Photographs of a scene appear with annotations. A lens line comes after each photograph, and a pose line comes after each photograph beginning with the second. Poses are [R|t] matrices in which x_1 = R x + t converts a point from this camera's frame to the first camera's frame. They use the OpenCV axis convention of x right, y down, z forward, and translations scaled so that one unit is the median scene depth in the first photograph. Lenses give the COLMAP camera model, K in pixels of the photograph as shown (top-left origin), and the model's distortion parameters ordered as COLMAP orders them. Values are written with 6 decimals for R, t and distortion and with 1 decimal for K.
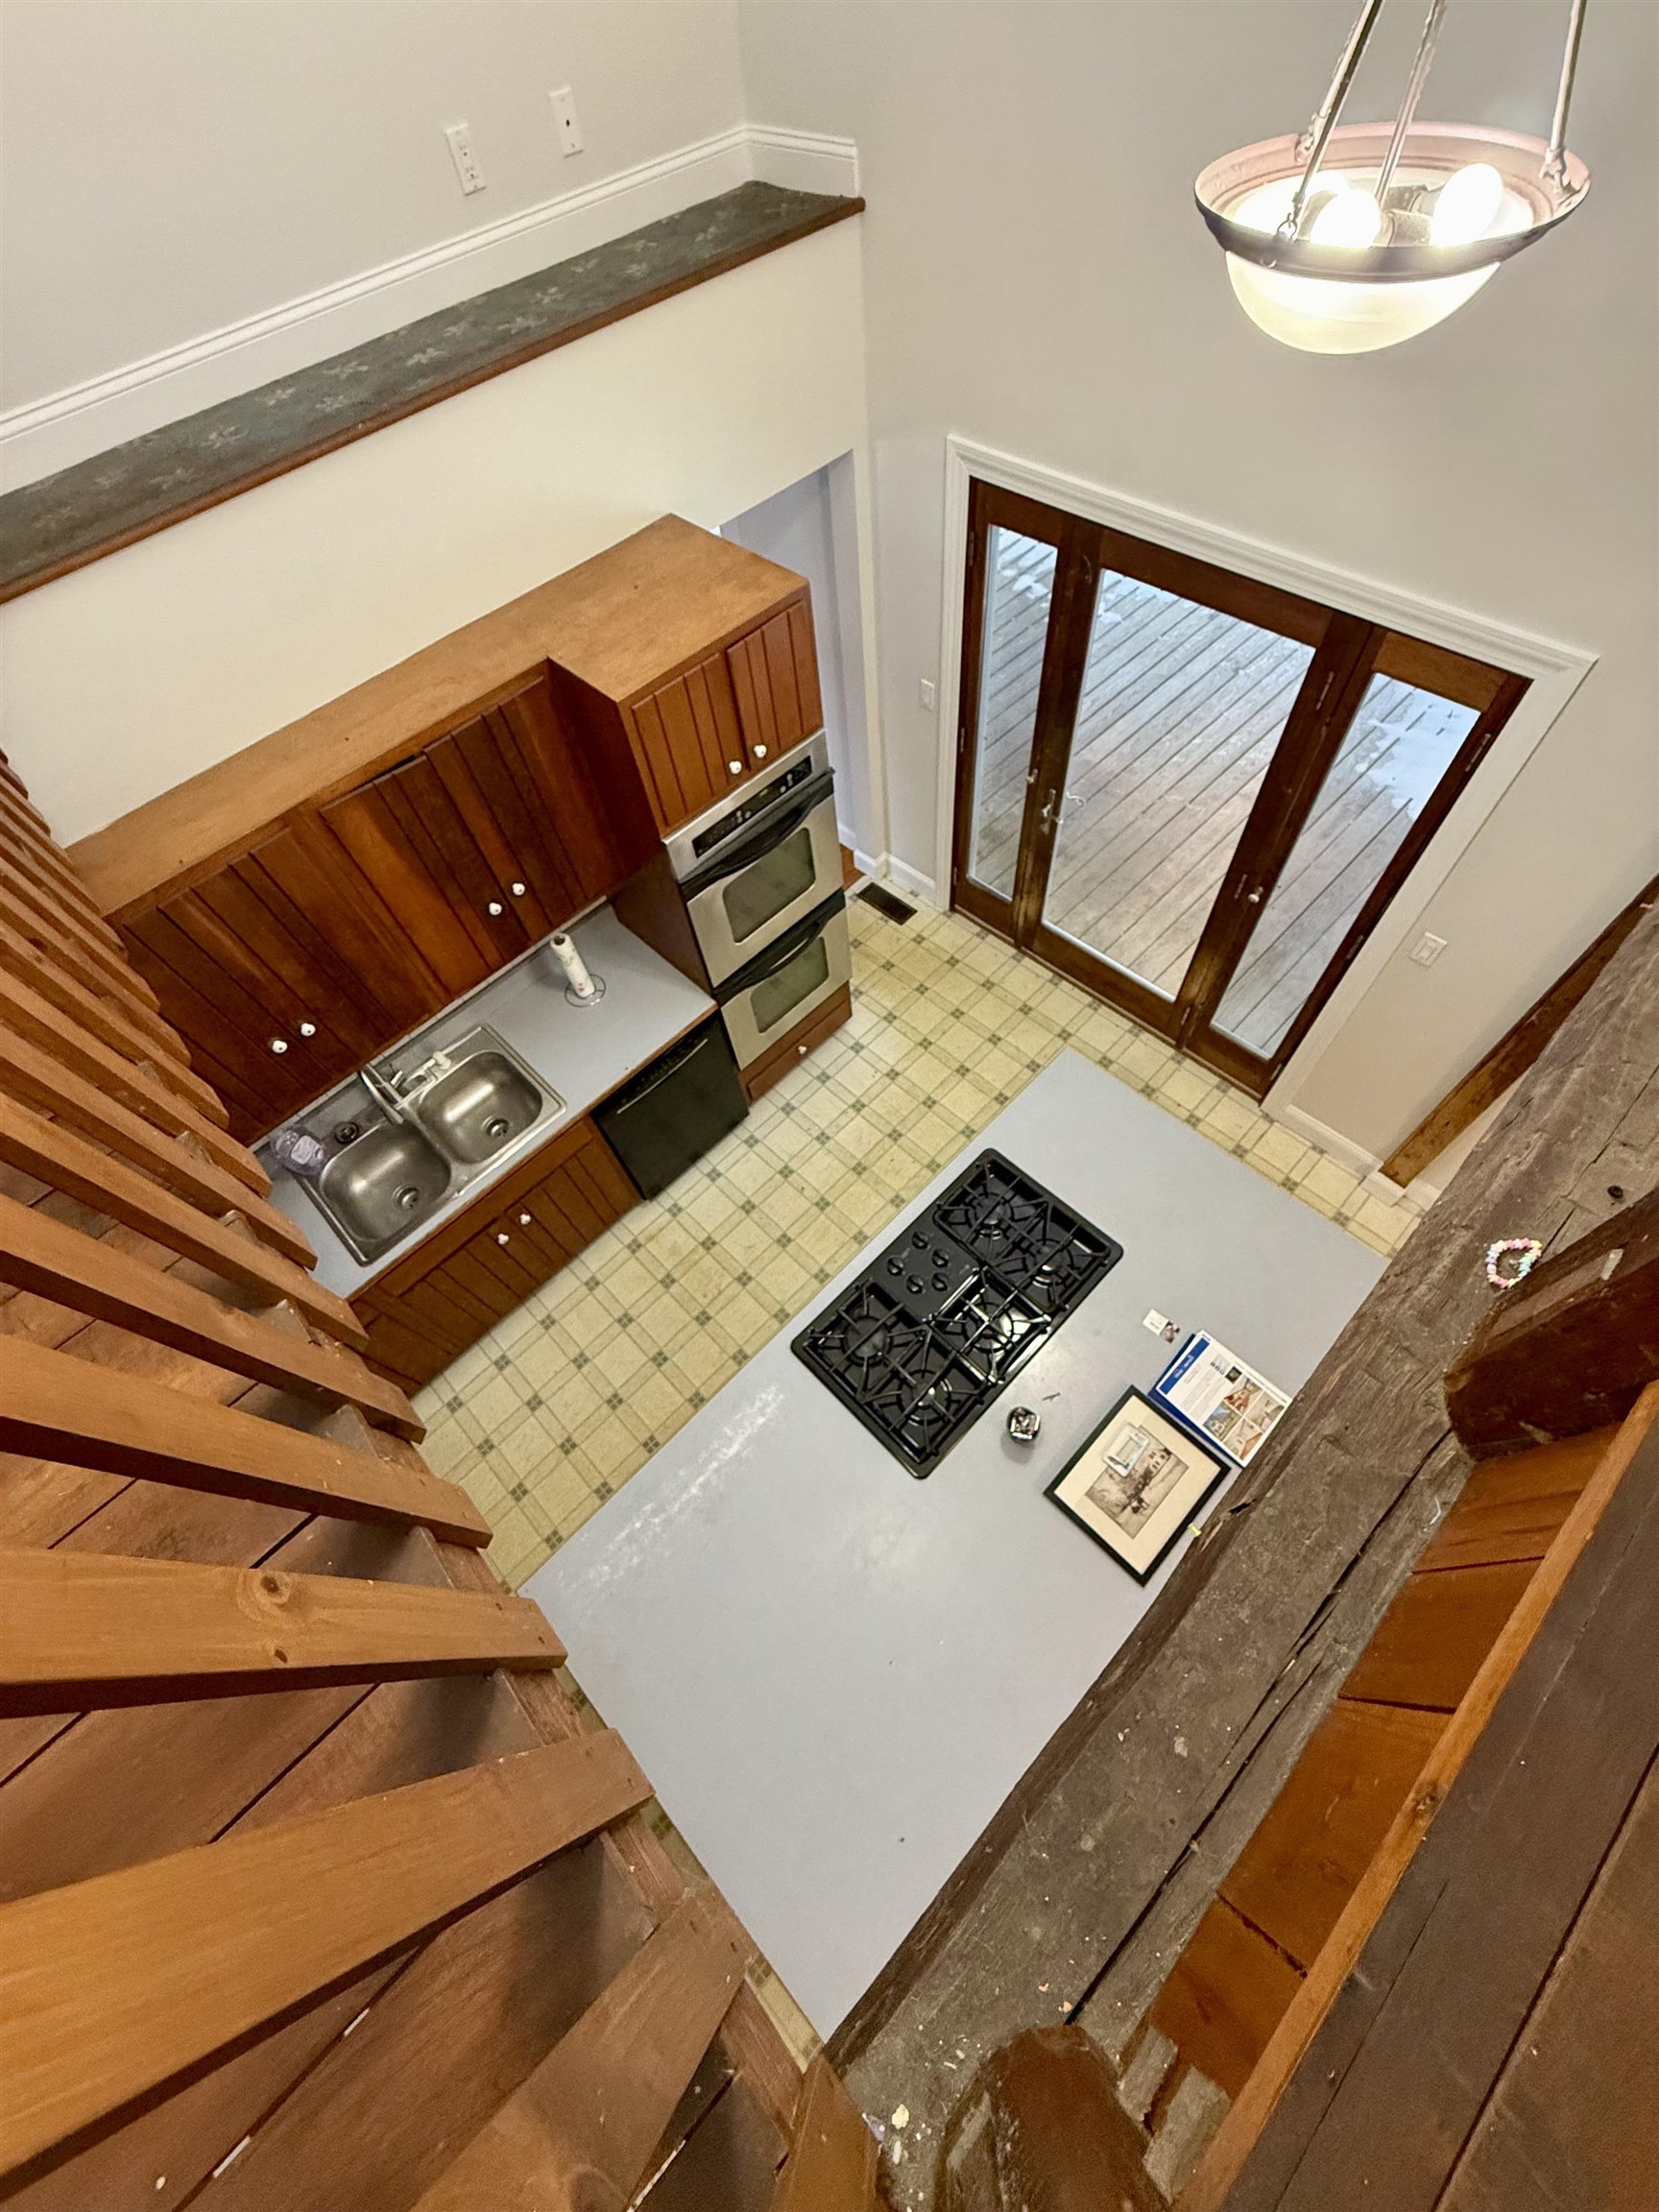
lens RADIAL K [[878.3, 0, 827.1], [0, 878.3, 1100.4], [0, 0, 1]] dist [0.000204, -0.000454]
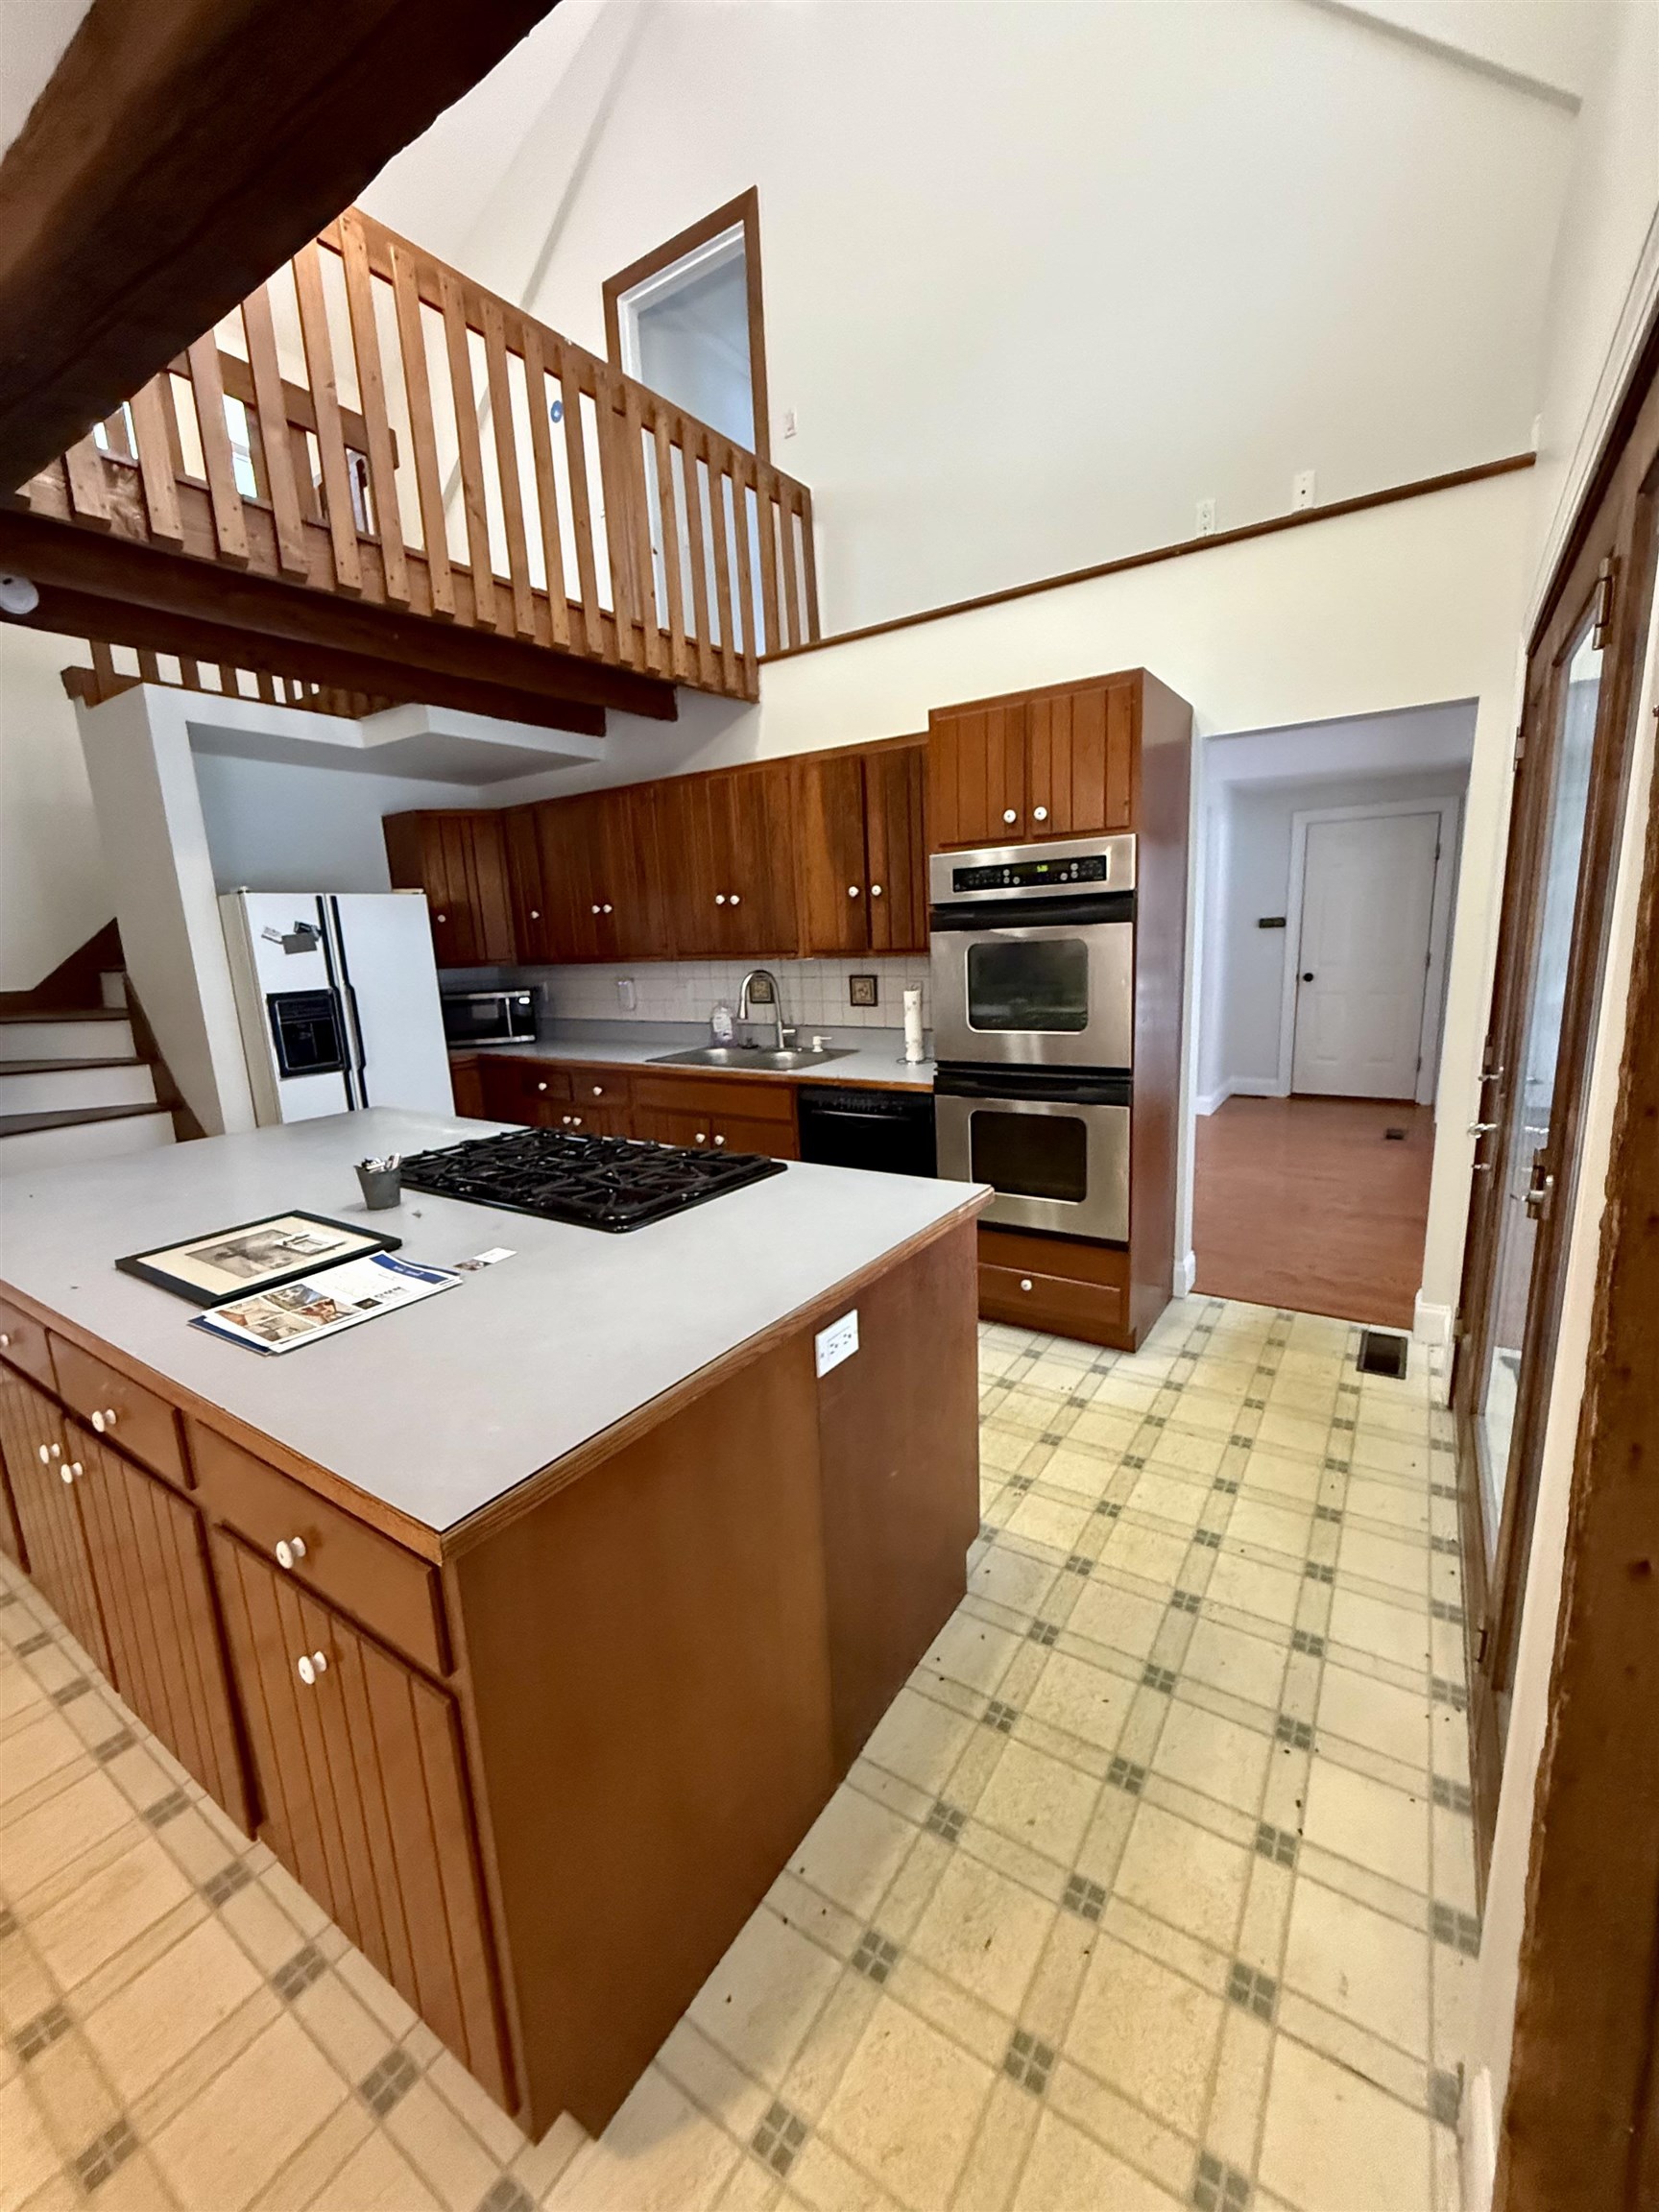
lens RADIAL K [[878.3, 0, 832.9], [0, 878.3, 1104.6], [0, 0, 1]] dist [0.000204, -0.000454]
pose [[0.203751, 0.263420, -0.942919, 0.965594], [-0.823277, 0.567309, -0.019410, 0.011133], [0.529813, 0.780238, 0.332457, 0.835548]]
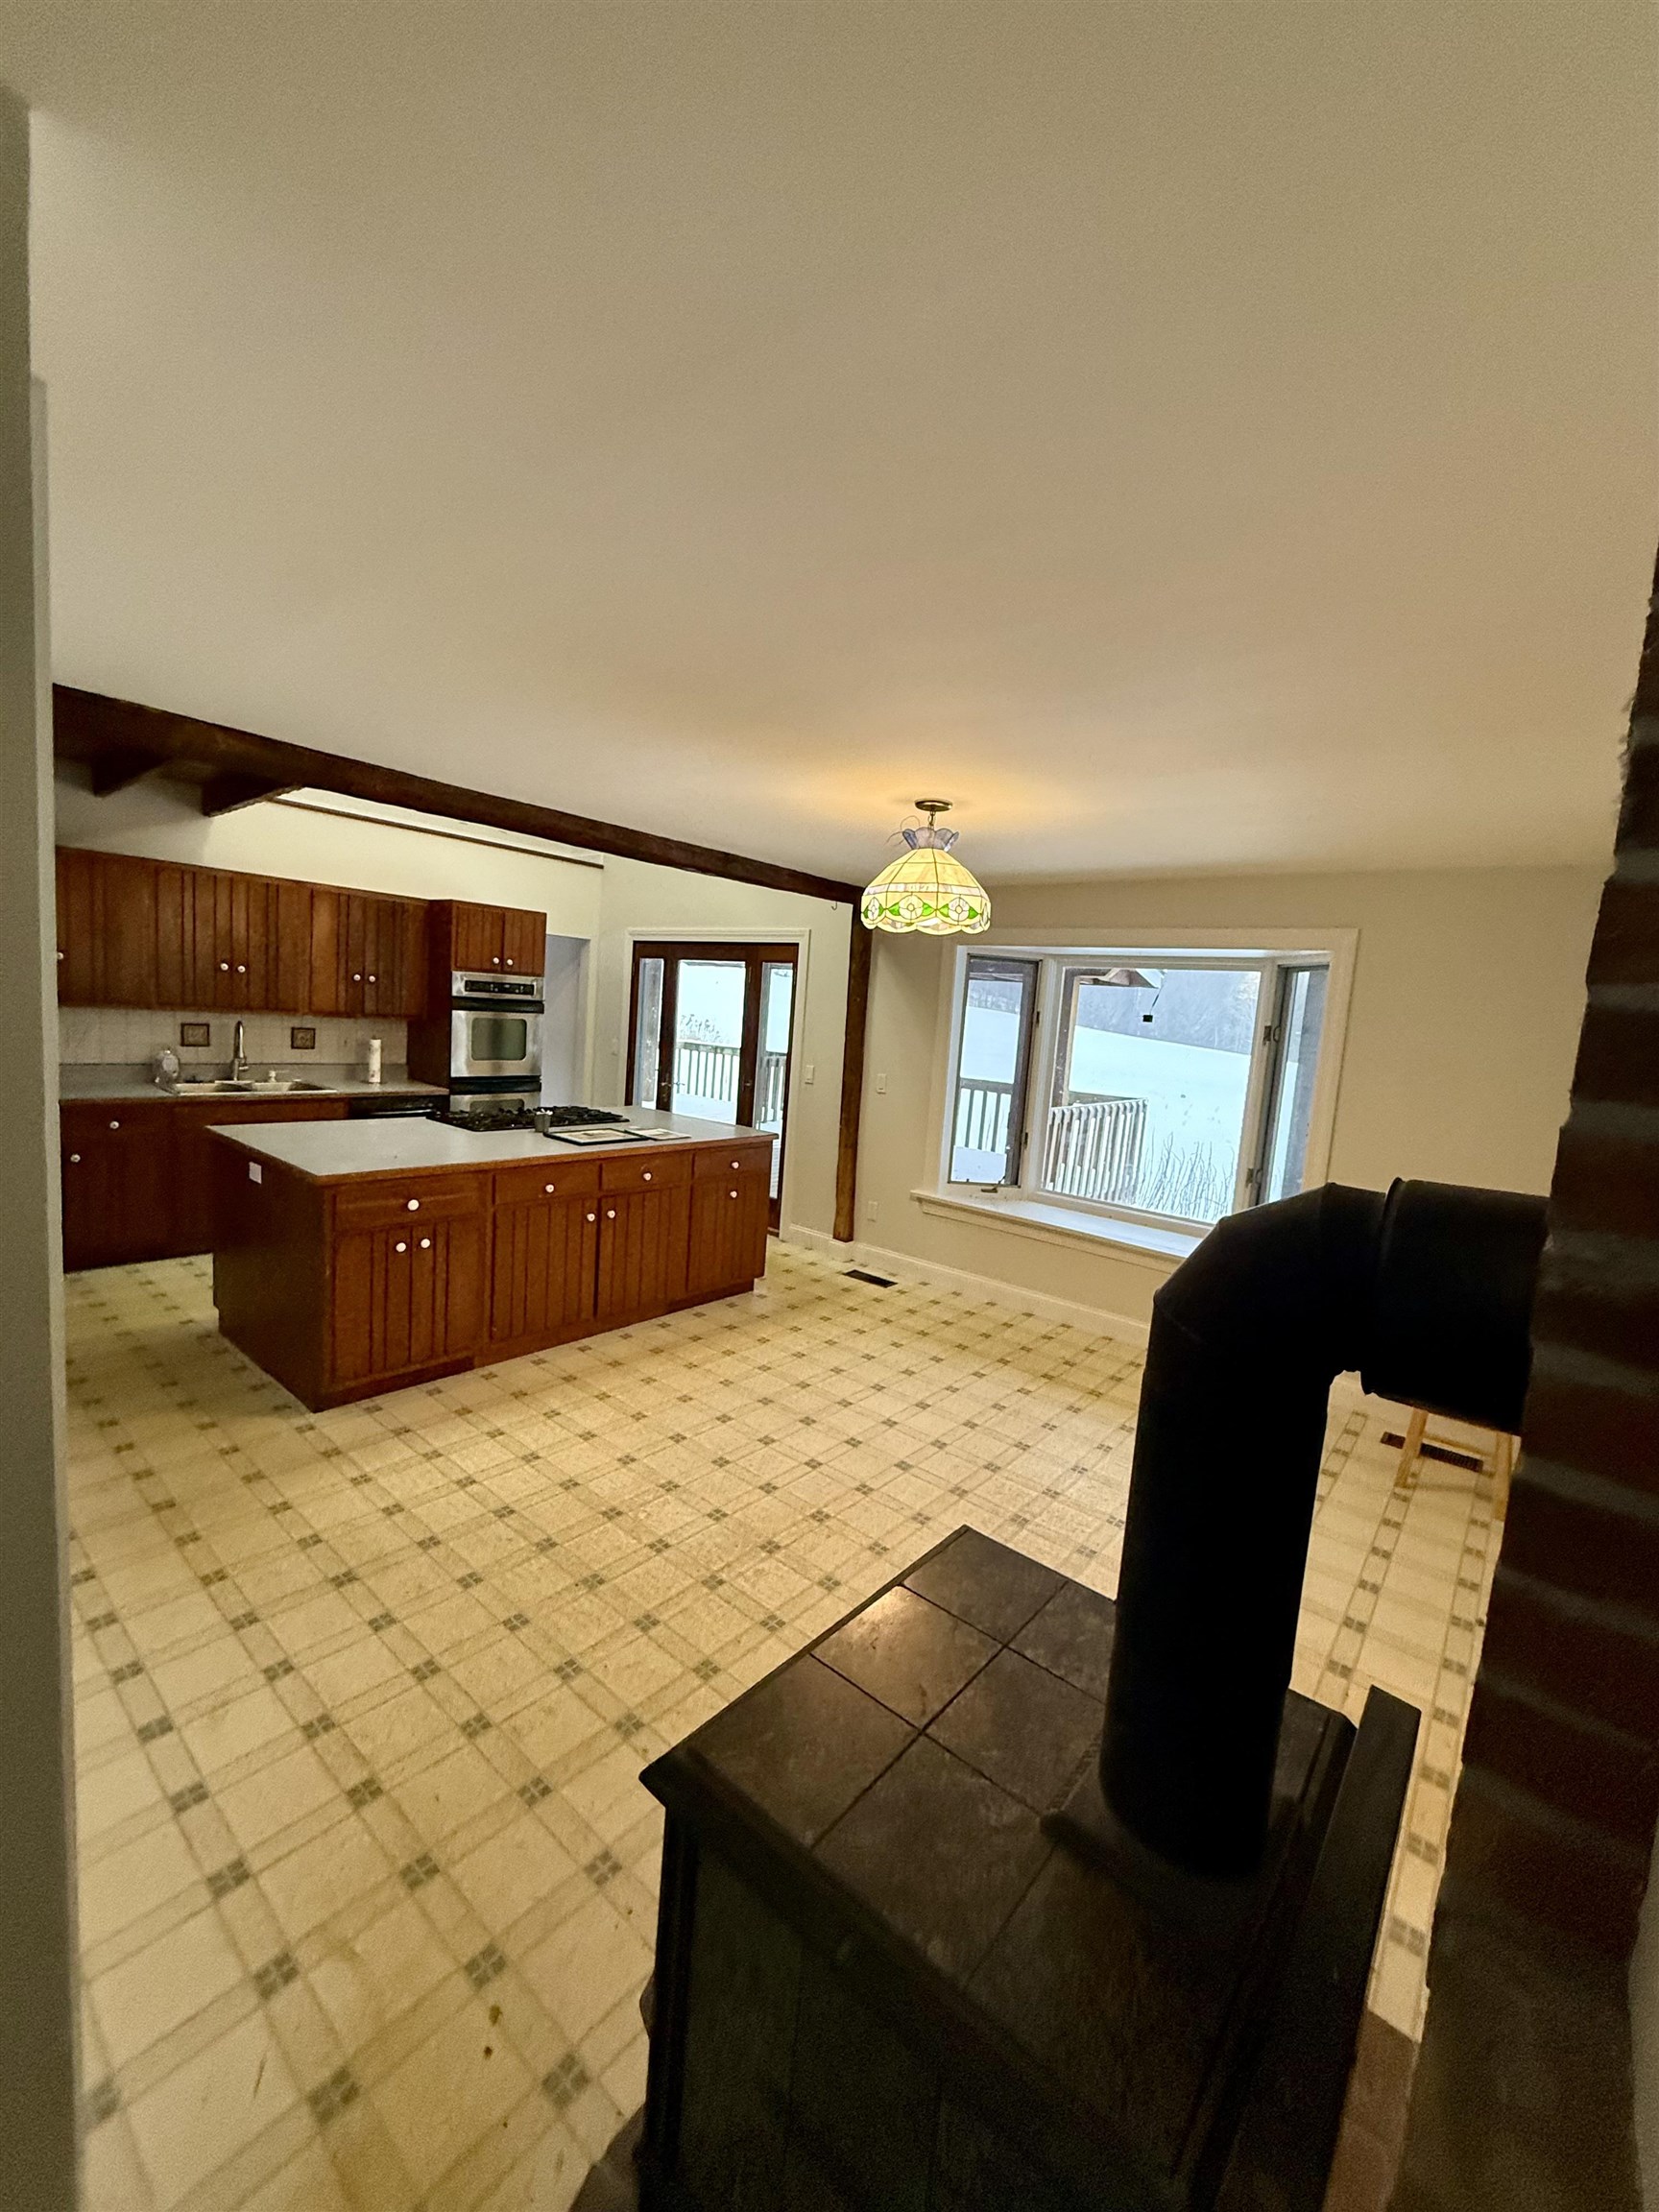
lens RADIAL K [[878.3, 0, 831.4], [0, 878.3, 1107.4], [0, 0, 1]] dist [0.000204, -0.000454]
pose [[0.982972, 0.147182, 0.110013, 0.568483], [-0.002564, 0.609626, -0.792685, 1.692495], [-0.183736, 0.778905, 0.599623, -0.224997]]
